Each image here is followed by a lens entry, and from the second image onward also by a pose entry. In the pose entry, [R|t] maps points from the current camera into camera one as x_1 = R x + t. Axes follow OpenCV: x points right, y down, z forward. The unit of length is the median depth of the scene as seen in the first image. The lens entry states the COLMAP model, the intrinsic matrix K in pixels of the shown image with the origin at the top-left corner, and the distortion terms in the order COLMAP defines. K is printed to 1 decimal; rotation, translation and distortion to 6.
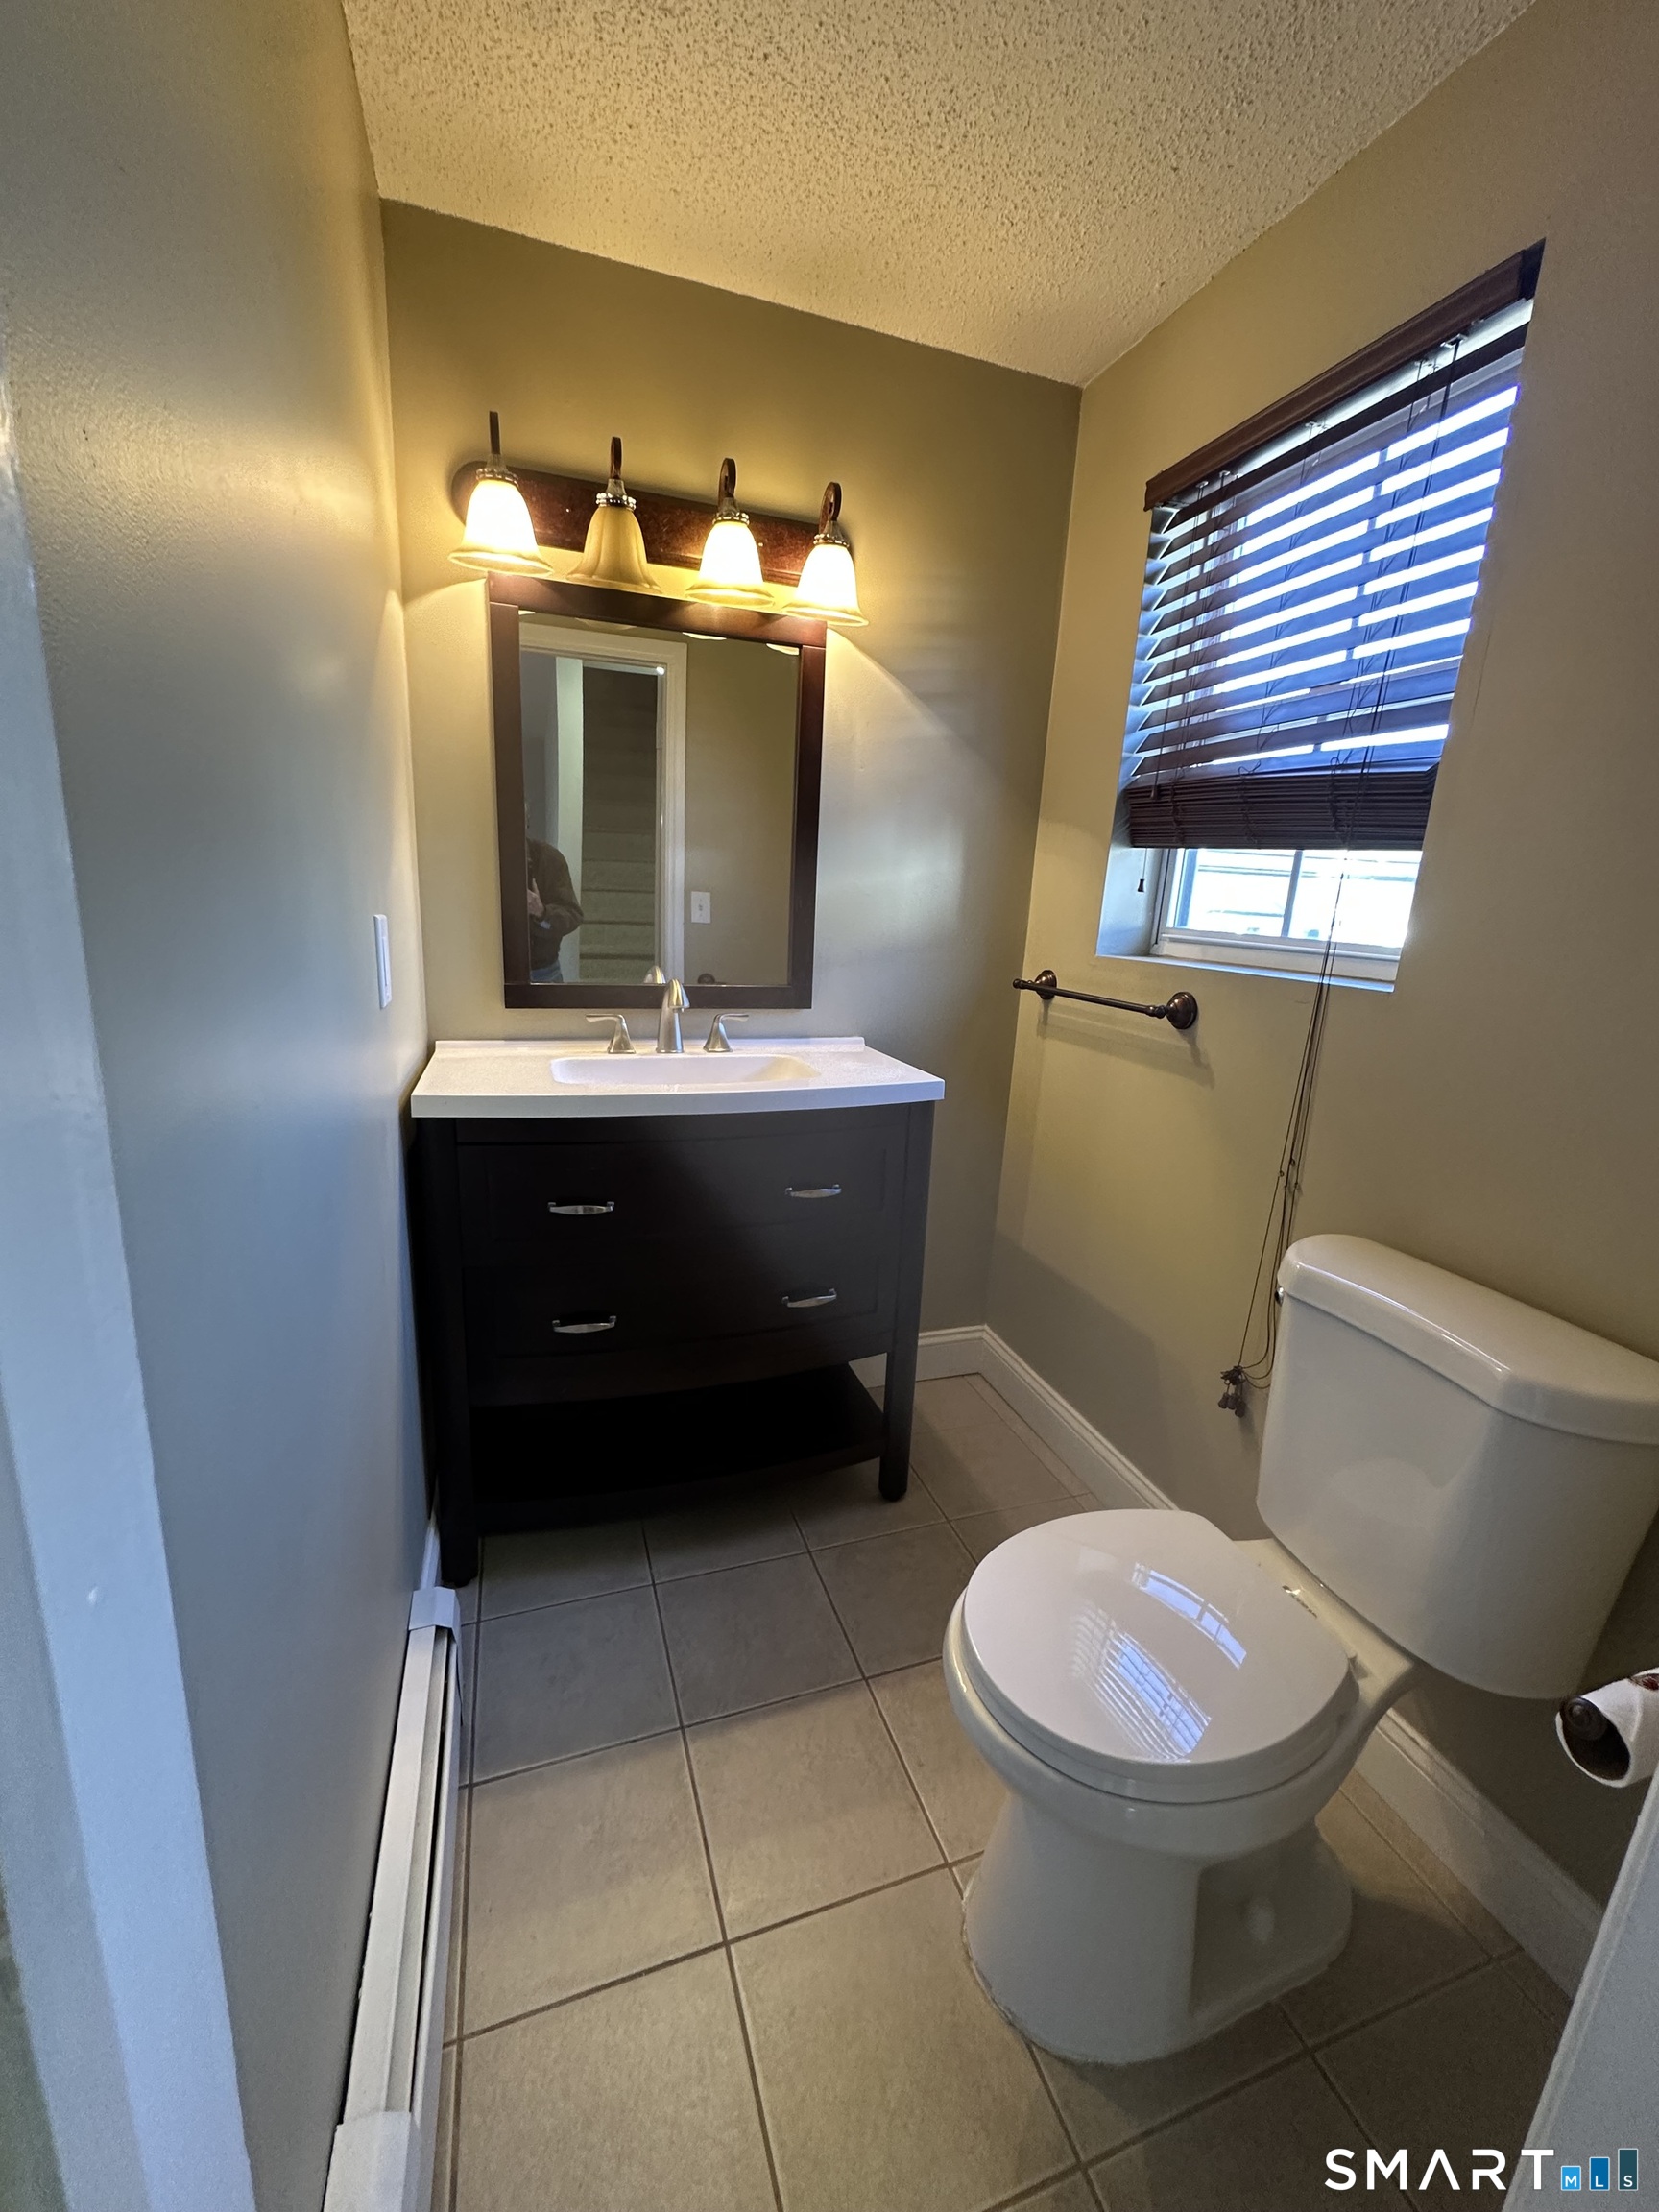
lens RADIAL K [[881.7, 0, 829.5], [0, 881.7, 1106.0], [0, 0, 1]] dist [-0.003404, 0.000709]
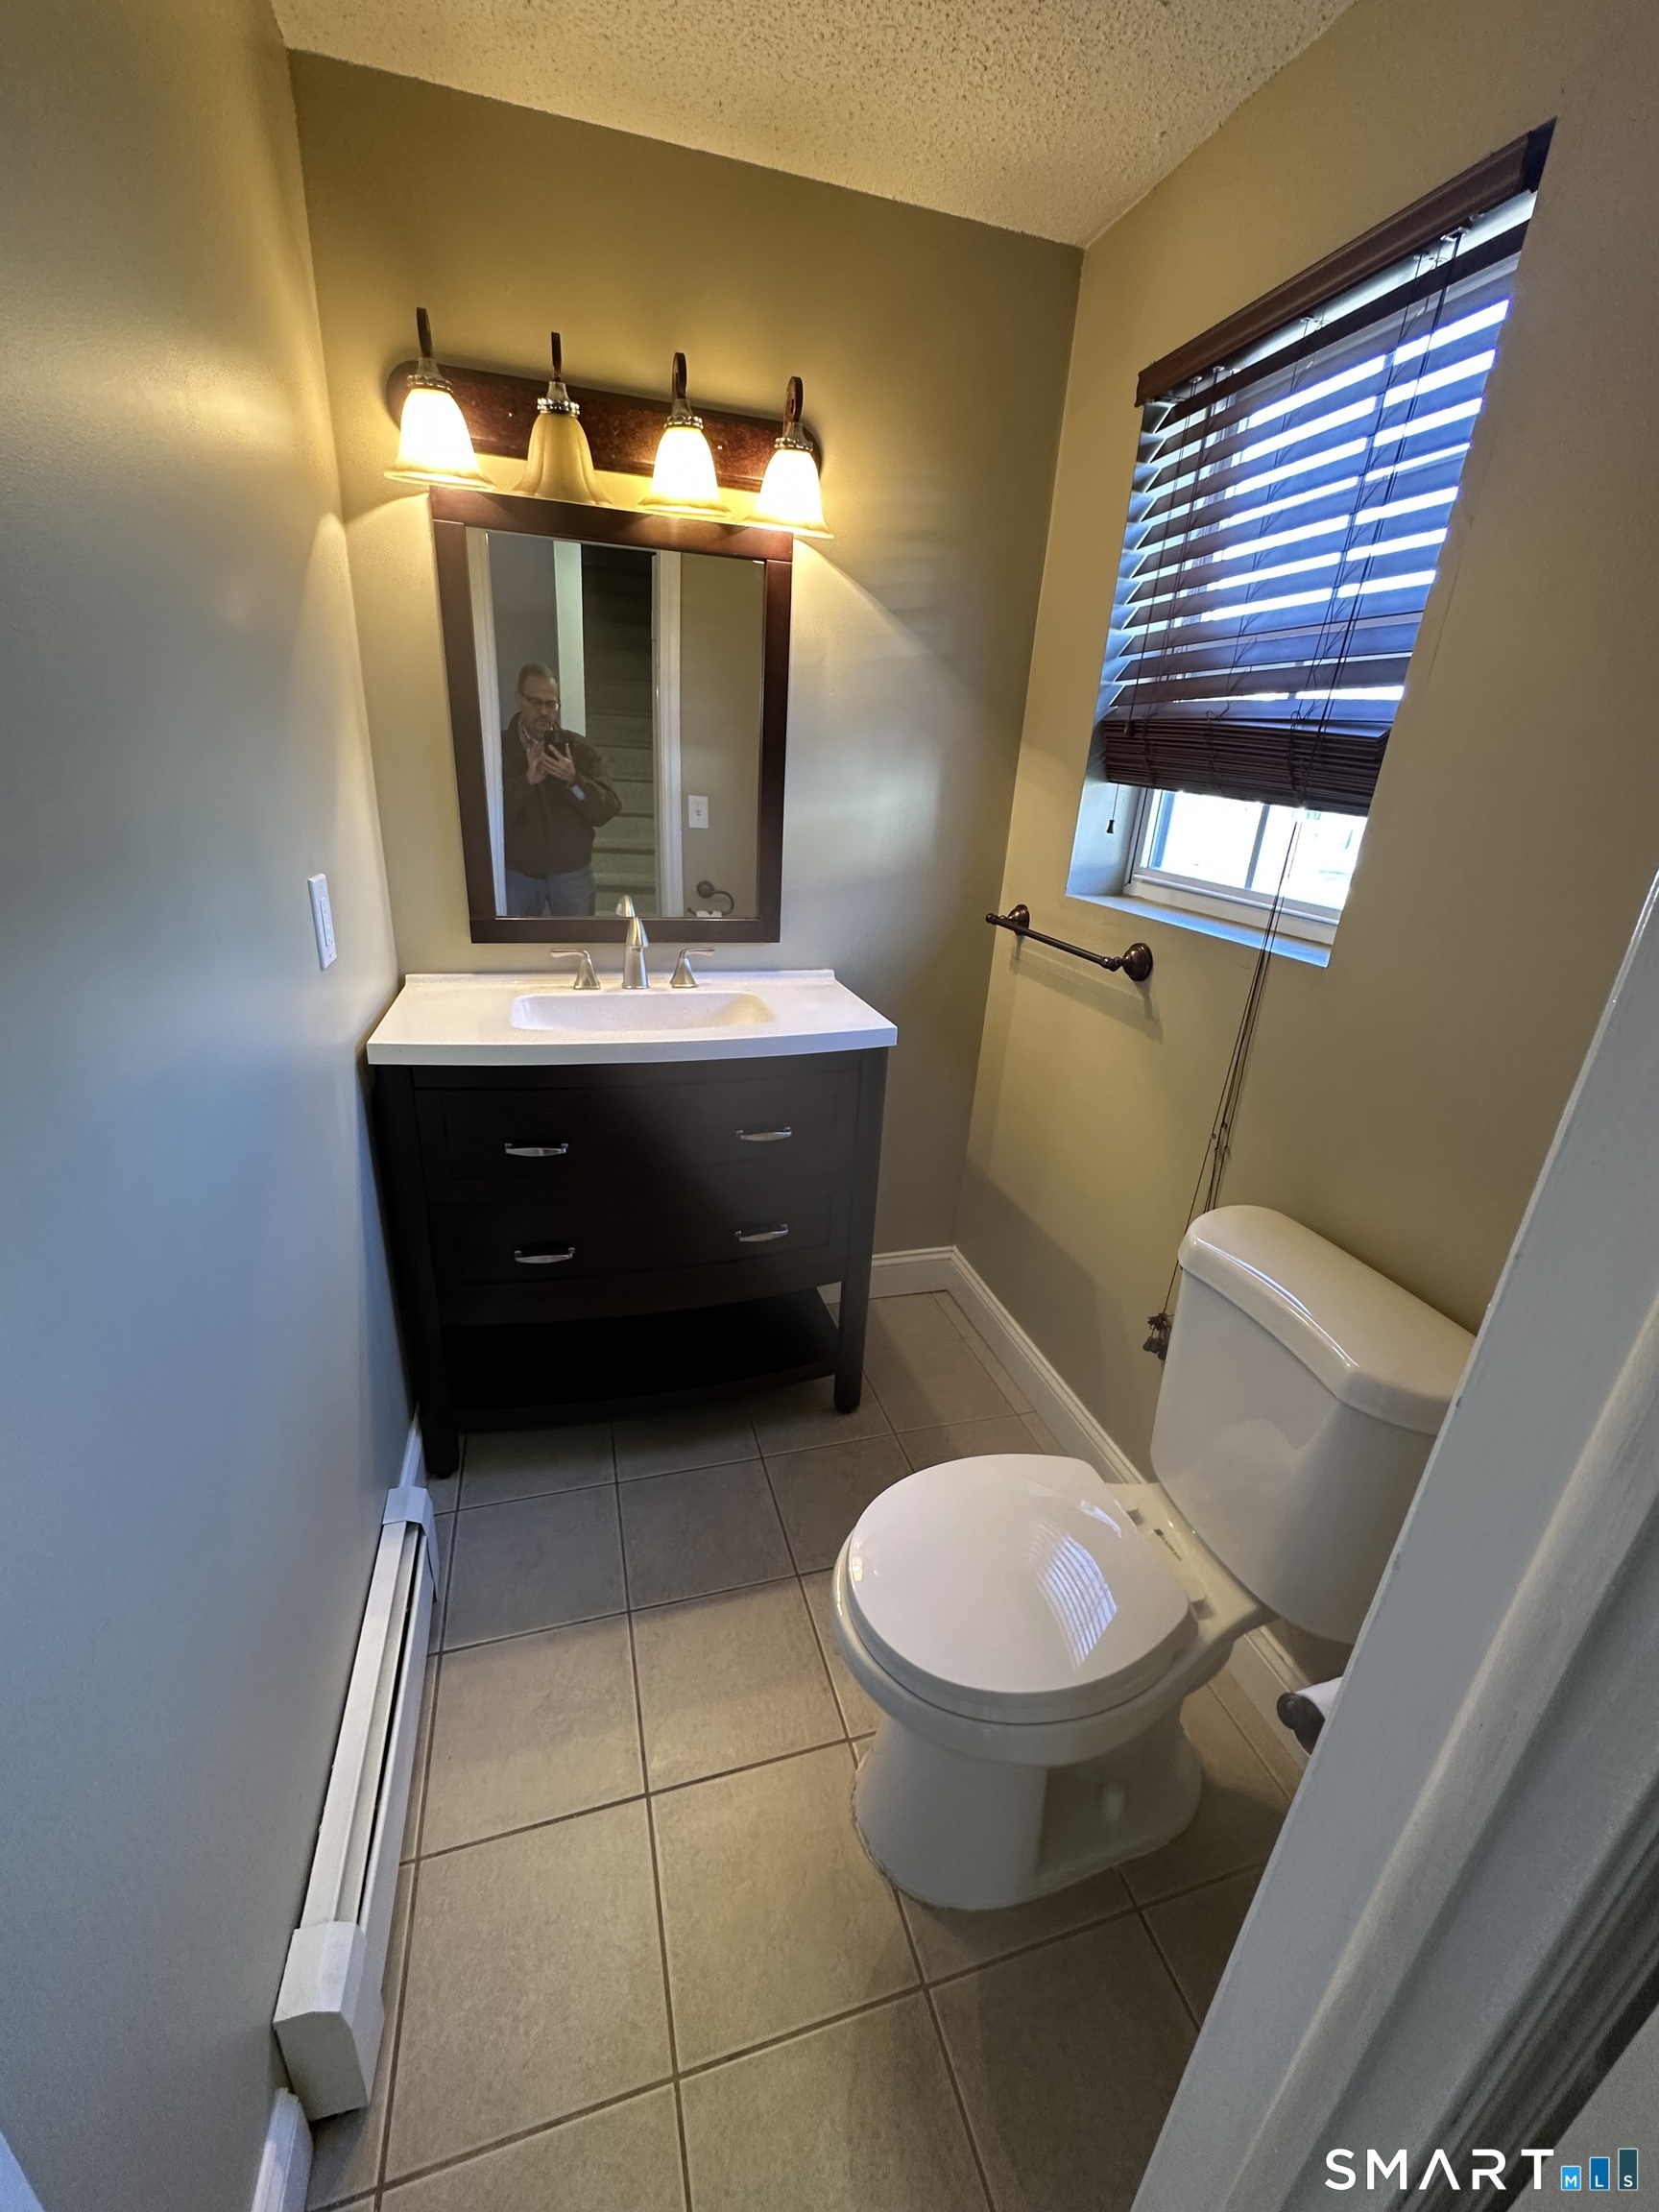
lens RADIAL K [[881.7, 0, 829.5], [0, 881.7, 1106.0], [0, 0, 1]] dist [-0.003404, 0.000709]
pose [[0.998981, 0.023974, -0.038230, 0.103710], [-0.018681, 0.990910, 0.133224, -0.080150], [0.041076, -0.132374, 0.990348, -0.017516]]
